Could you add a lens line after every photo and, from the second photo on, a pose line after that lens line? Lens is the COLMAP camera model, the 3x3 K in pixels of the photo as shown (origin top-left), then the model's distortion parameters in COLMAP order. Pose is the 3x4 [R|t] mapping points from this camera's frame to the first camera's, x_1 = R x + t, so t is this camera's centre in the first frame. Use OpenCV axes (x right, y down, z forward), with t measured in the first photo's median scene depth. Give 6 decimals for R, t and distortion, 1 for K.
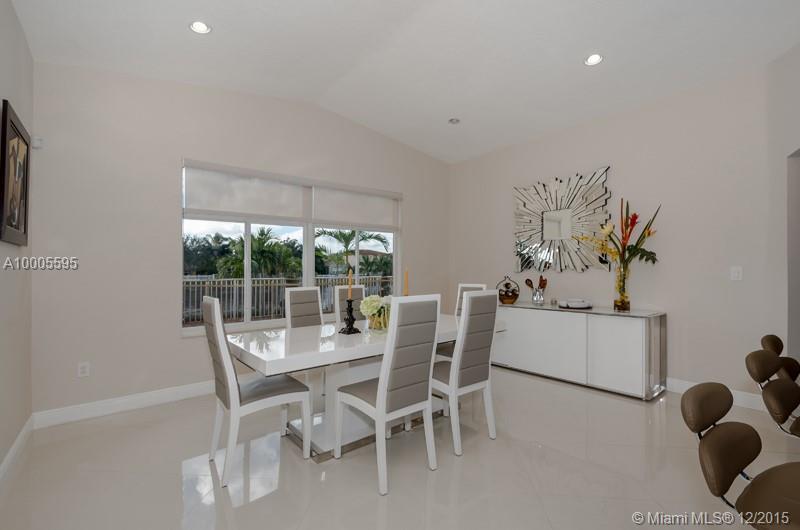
lens RADIAL K [[363.7, 0, 403.9], [0, 363.7, 263.0], [0, 0, 1]] dist [0.008432, -0.002293]
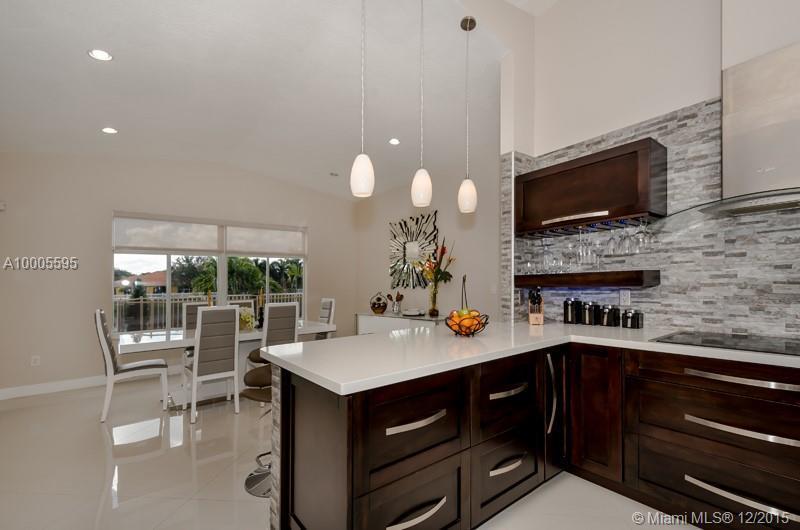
lens RADIAL K [[363.7, 0, 420.3], [0, 363.7, 279.0], [0, 0, 1]] dist [0.008432, -0.002293]
pose [[0.999937, -0.010973, 0.002455, 0.479104], [0.010960, 0.999927, 0.004989, -0.017702], [-0.002509, -0.004962, 0.999985, -0.335063]]
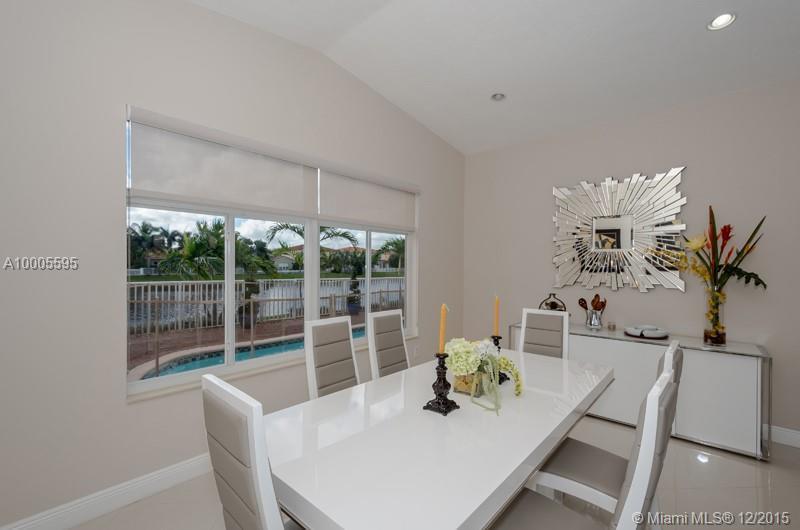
lens RADIAL K [[363.7, 0, 401.8], [0, 363.7, 270.7], [0, 0, 1]] dist [0.008432, -0.002293]
pose [[0.989525, 0.021767, 0.142714, -0.189422], [-0.025951, 0.999284, 0.027518, -0.032384], [-0.142013, -0.030933, 0.989381, 0.258869]]
